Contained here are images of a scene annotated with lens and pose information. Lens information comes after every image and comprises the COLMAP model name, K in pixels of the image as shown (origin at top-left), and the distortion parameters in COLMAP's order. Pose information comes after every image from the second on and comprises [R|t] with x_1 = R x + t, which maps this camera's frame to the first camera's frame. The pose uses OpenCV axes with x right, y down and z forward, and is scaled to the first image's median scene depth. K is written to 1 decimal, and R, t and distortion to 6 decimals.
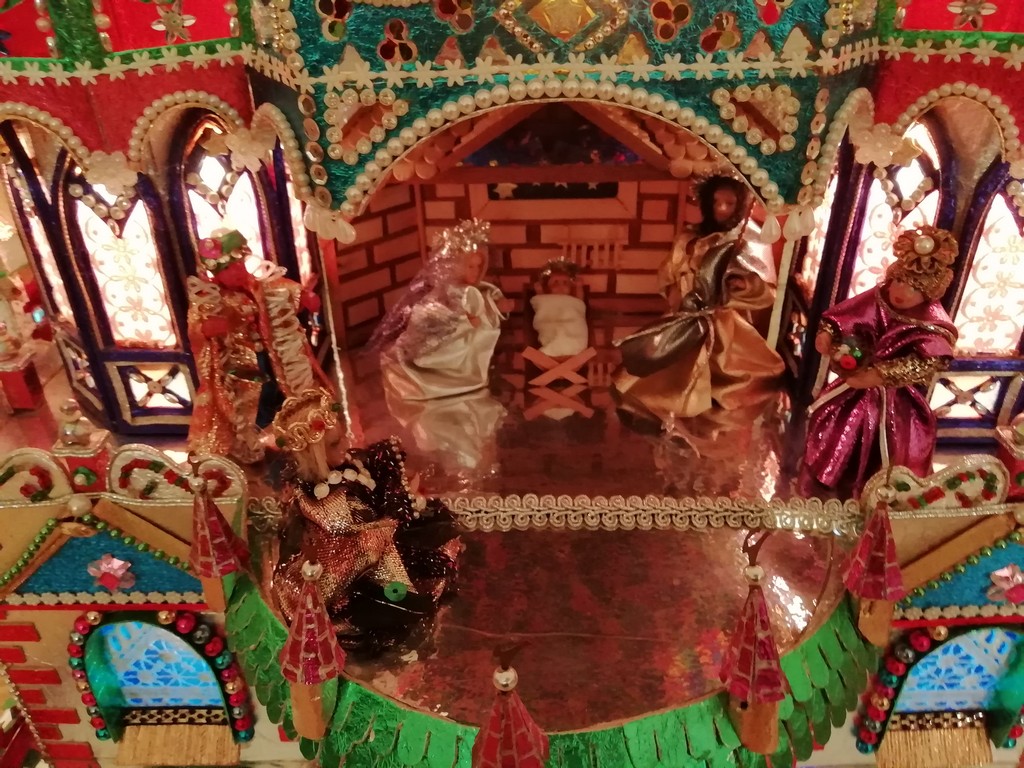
lens RADIAL K [[767.3, 0, 513.6], [0, 767.3, 387.2], [0, 0, 1]] dist [-0.004186, -0.002760]
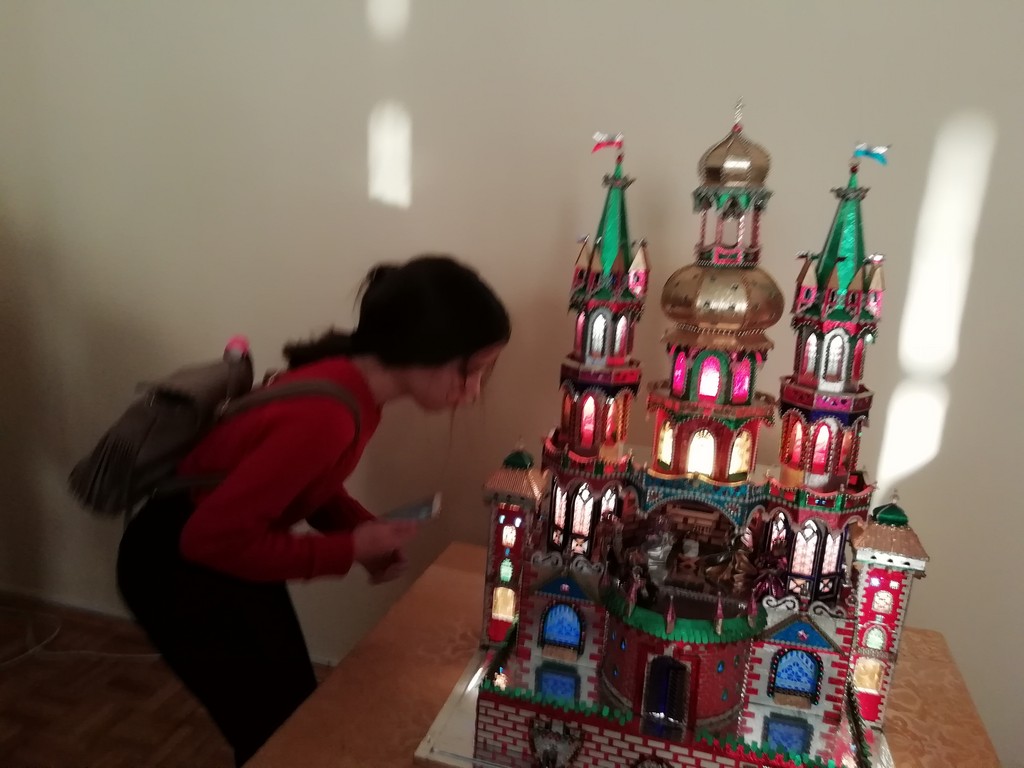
lens RADIAL K [[767.3, 0, 504.6], [0, 767.3, 386.0], [0, 0, 1]] dist [-0.004186, -0.002760]
pose [[0.965228, 0.130355, -0.226590, -0.065294], [-0.194936, 0.936448, -0.291659, 0.445019], [0.174171, 0.325688, 0.929296, -2.861679]]
